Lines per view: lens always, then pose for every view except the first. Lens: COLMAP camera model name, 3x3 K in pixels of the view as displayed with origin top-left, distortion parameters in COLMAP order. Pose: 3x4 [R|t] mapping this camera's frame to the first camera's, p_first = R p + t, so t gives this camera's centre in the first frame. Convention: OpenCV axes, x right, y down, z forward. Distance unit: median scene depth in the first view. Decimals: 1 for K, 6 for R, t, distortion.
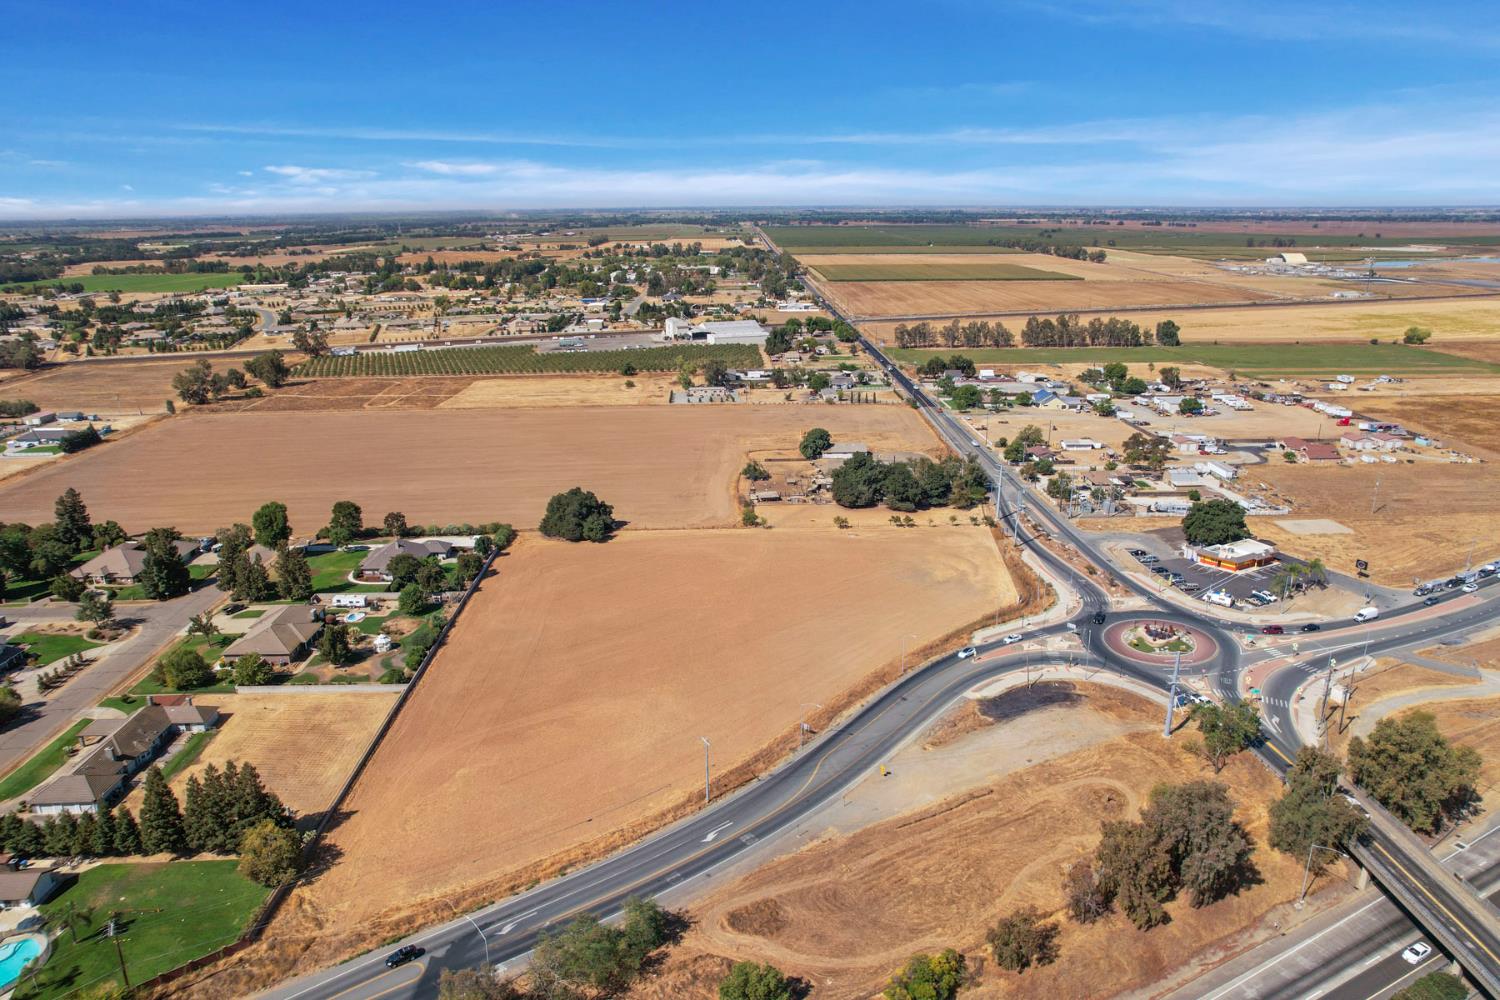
lens RADIAL K [[952.0, 0, 757.0], [0, 952.0, 503.2], [0, 0, 1]] dist [-0.077157, 0.067076]
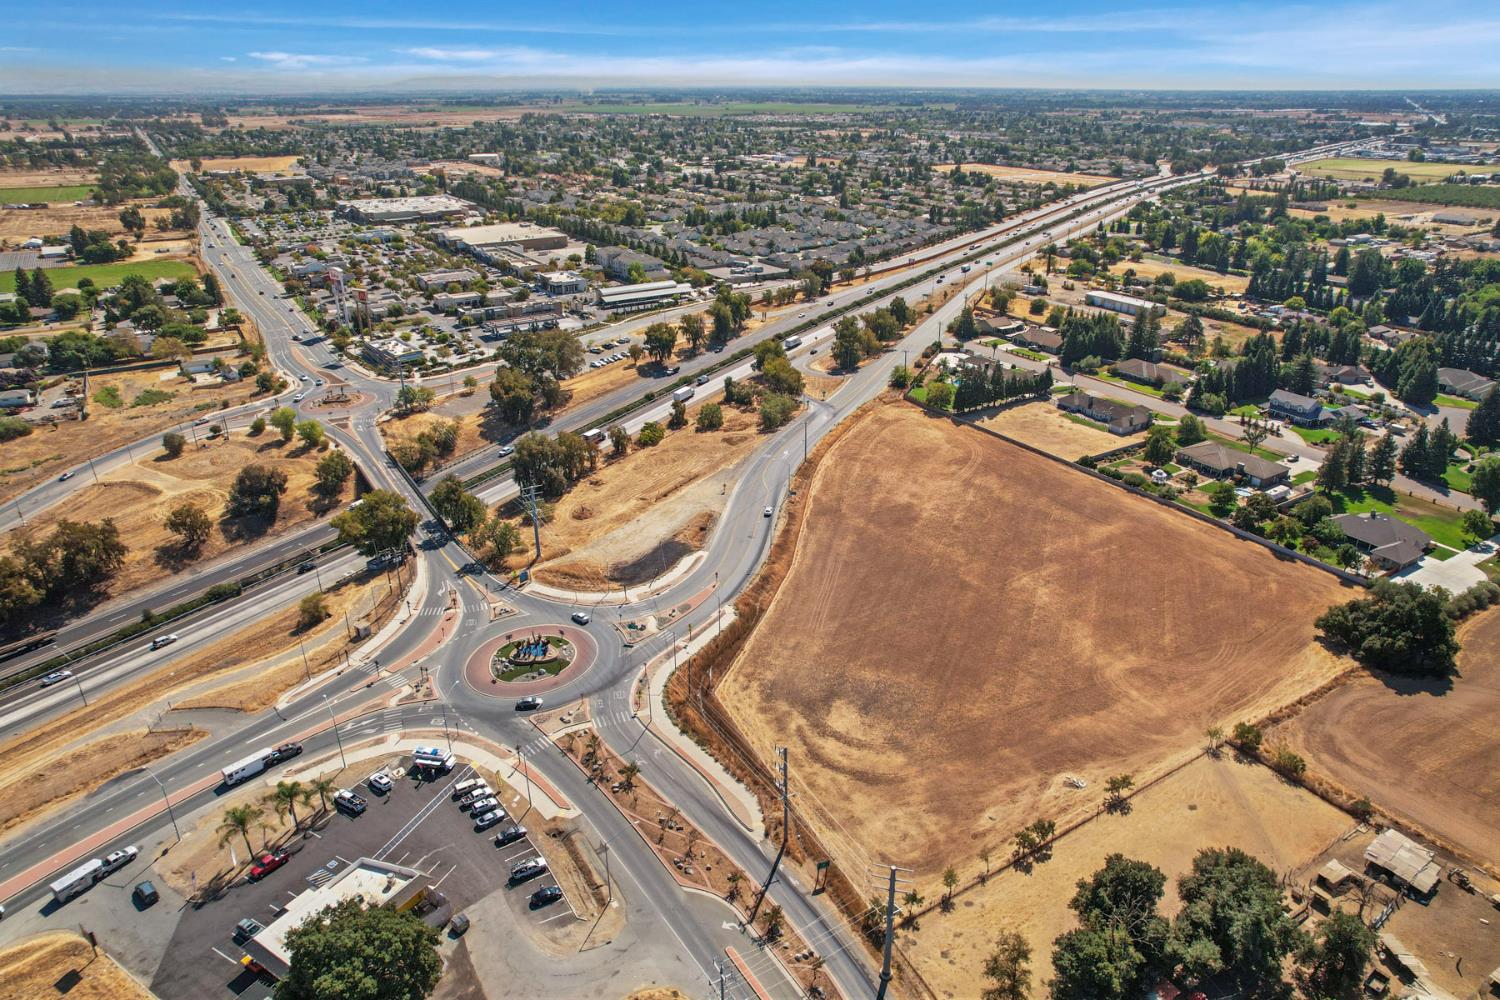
lens RADIAL K [[952.0, 0, 757.0], [0, 952.0, 503.2], [0, 0, 1]] dist [-0.077157, 0.067076]
pose [[-0.862856, 0.215604, -0.457160, 0.496549], [-0.144055, 0.762051, 0.631289, -0.420869], [0.484488, 0.610568, -0.626481, 1.248092]]
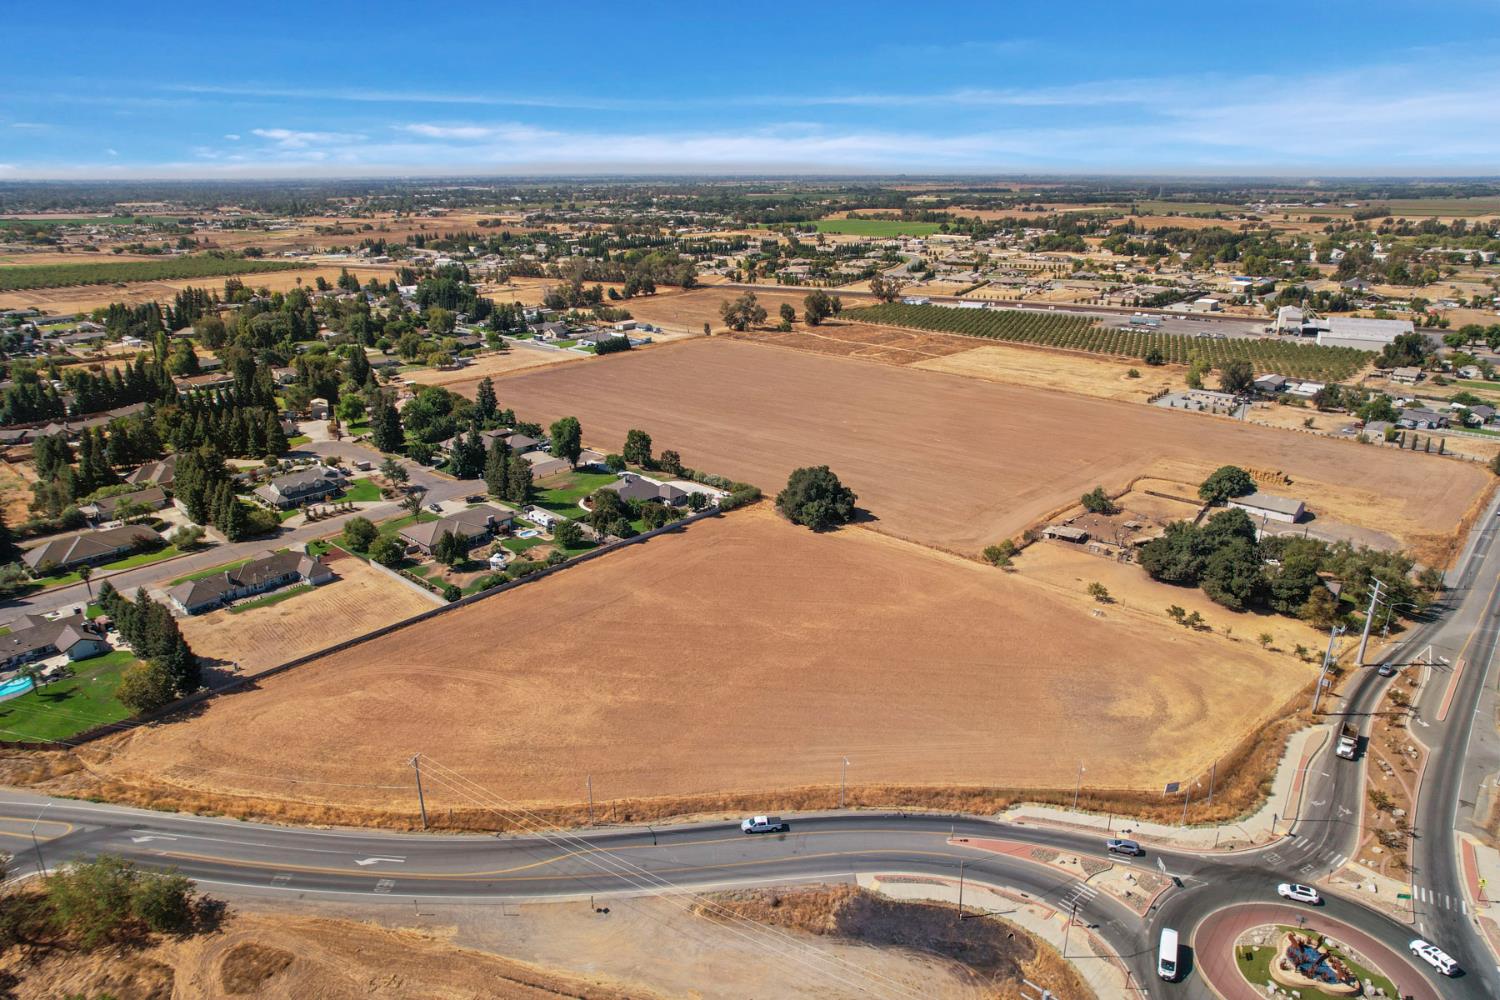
lens RADIAL K [[952.0, 0, 757.0], [0, 952.0, 503.2], [0, 0, 1]] dist [-0.077157, 0.067076]
pose [[0.719494, 0.237982, -0.652452, 0.390013], [-0.214630, 0.969662, 0.117001, -0.080785], [0.660502, 0.055854, 0.748744, 0.325373]]
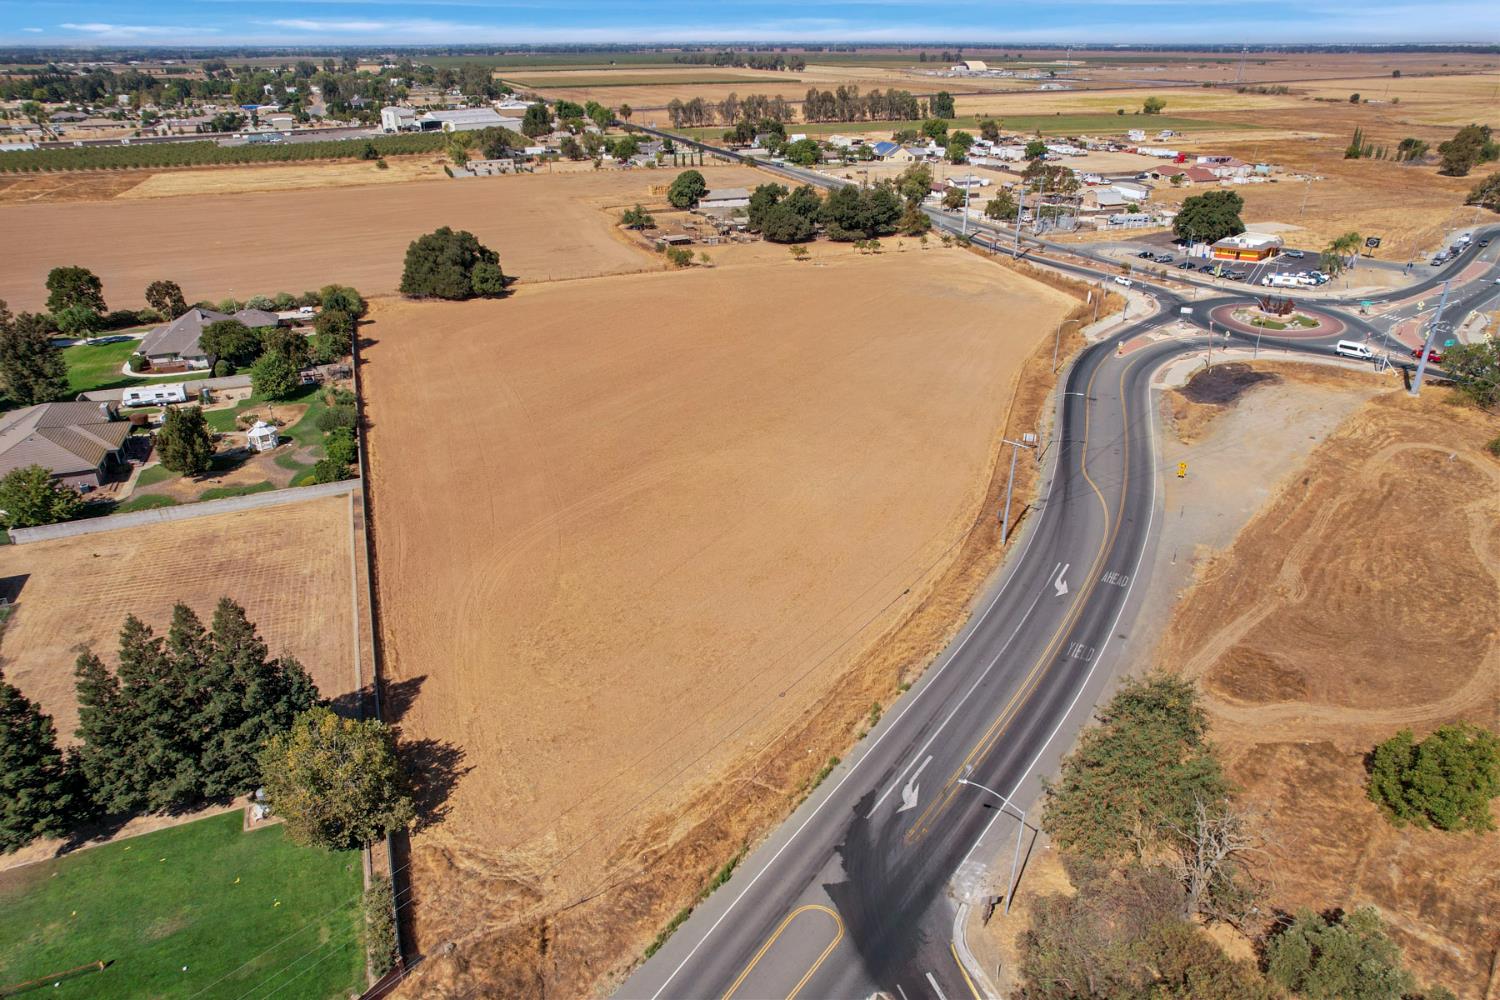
lens RADIAL K [[952.0, 0, 757.0], [0, 952.0, 503.2], [0, 0, 1]] dist [-0.077157, 0.067076]
pose [[0.941130, -0.145982, 0.304899, -0.236224], [0.098237, 0.981131, 0.166527, 0.099539], [-0.323456, -0.126771, 0.937713, 0.276200]]
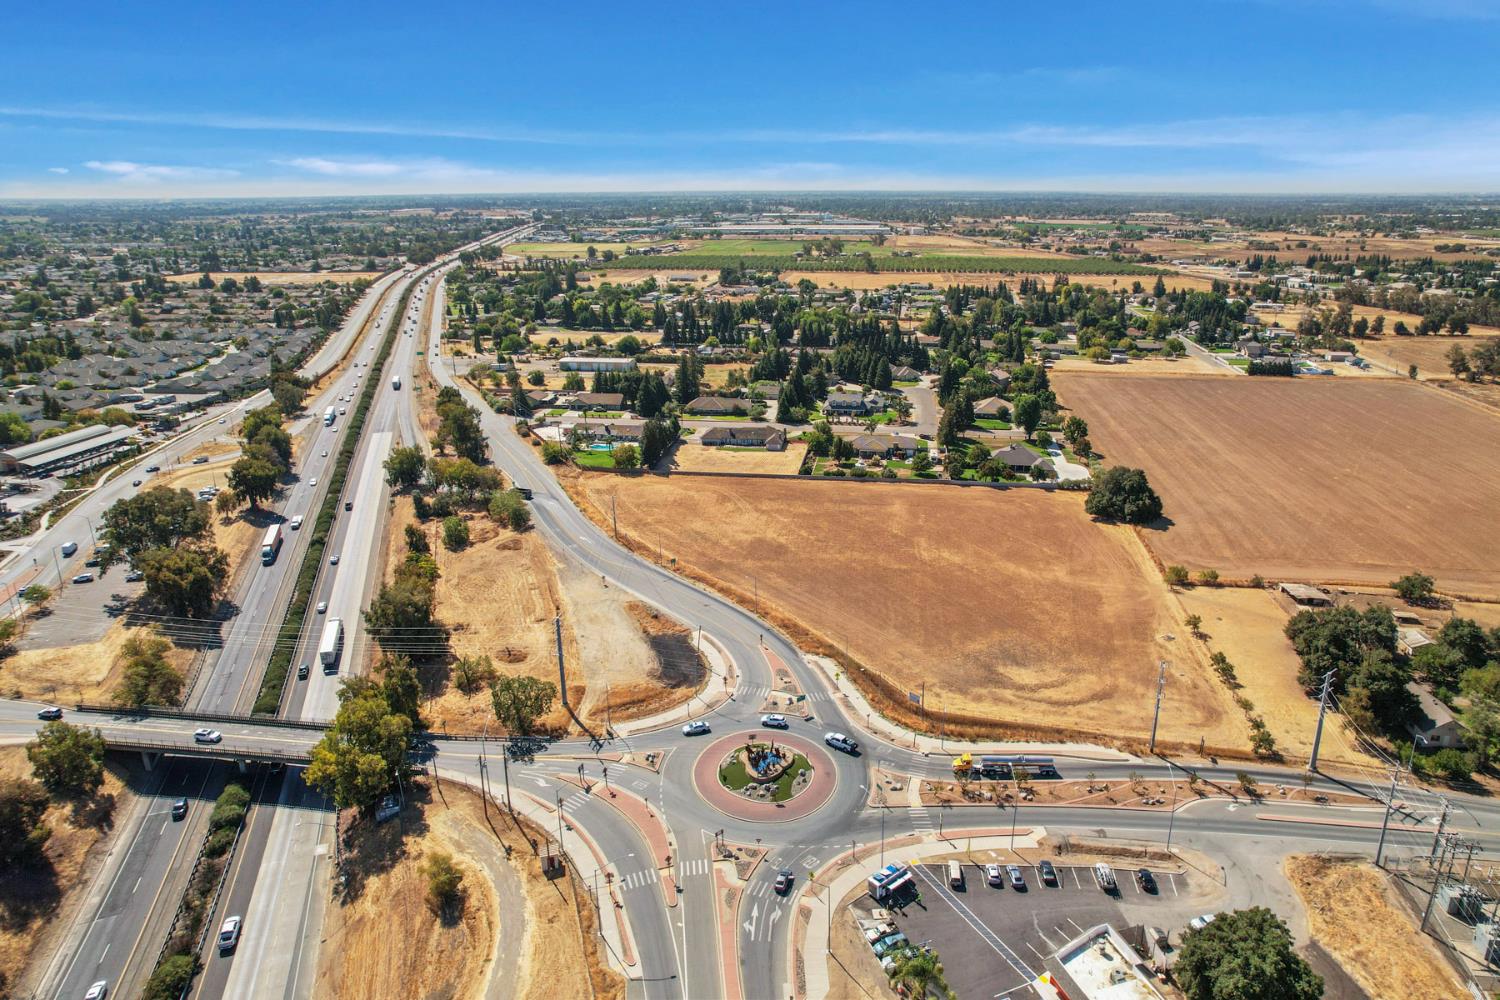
lens RADIAL K [[959.9, 0, 781.4], [0, 959.9, 475.7], [0, 0, 1]] dist [-0.081333, 0.067760]
pose [[-0.161945, 0.294808, -0.941733, 0.846850], [-0.294929, 0.896251, 0.331288, -0.243760], [0.941696, 0.331395, -0.058196, 0.794432]]
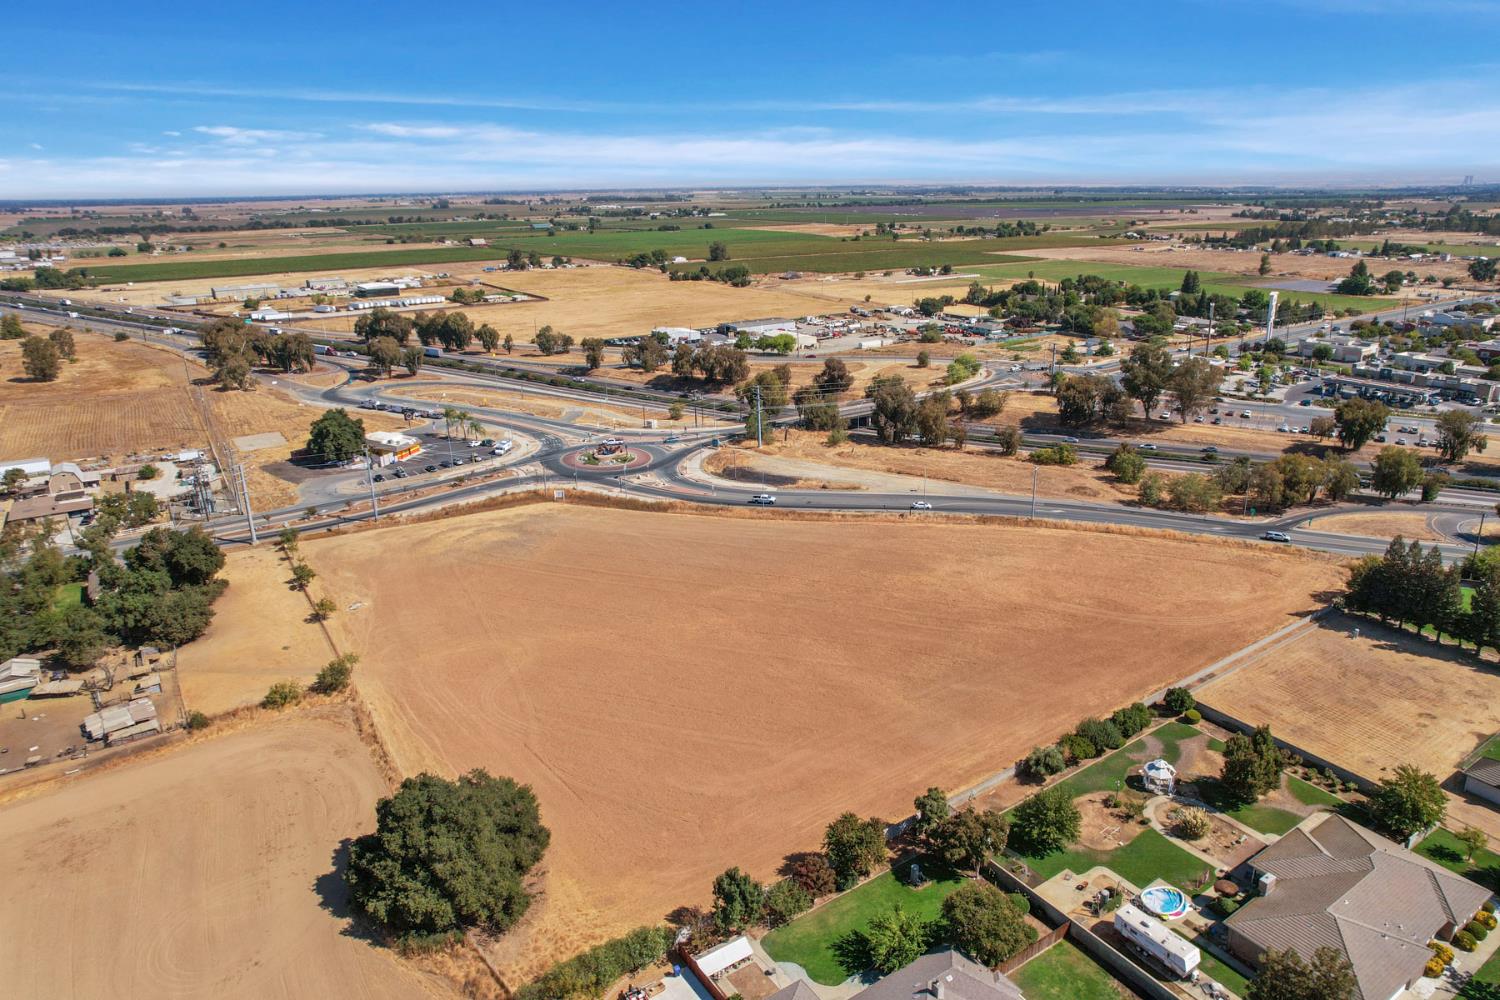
lens RADIAL K [[970.9, 0, 765.0], [0, 970.9, 466.3], [0, 0, 1]] dist [-0.081136, 0.072426]
pose [[-0.532275, -0.226561, 0.815692, -0.563824], [0.269695, 0.867943, 0.417062, -0.249803], [-0.802464, 0.441979, -0.400882, 1.085966]]
